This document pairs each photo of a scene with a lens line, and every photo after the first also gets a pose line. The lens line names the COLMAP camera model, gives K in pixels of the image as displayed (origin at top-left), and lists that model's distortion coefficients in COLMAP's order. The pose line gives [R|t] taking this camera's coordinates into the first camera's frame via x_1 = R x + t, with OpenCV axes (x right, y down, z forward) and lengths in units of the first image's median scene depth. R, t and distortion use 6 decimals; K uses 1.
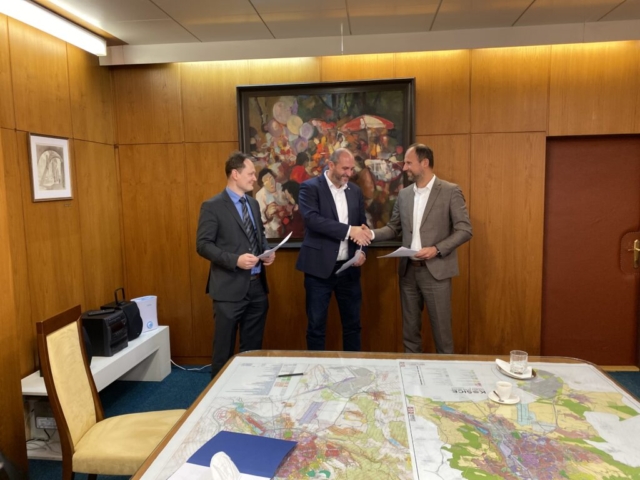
lens RADIAL K [[485.4, 0, 321.4], [0, 485.4, 239.9], [0, 0, 1]] dist [0.026359, -0.025744]
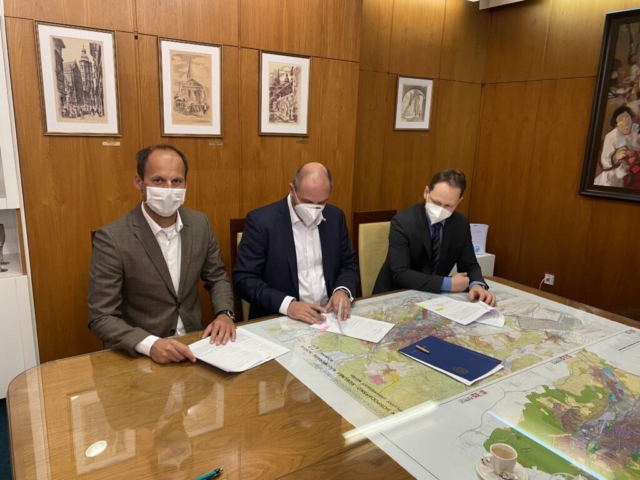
lens RADIAL K [[485.4, 0, 319.2], [0, 485.4, 238.5], [0, 0, 1]] dist [0.026359, -0.025744]
pose [[0.630468, 0.212717, -0.746500, 0.292822], [-0.132976, 0.977099, 0.166119, 0.014868], [0.764740, -0.005466, 0.644316, 0.009005]]
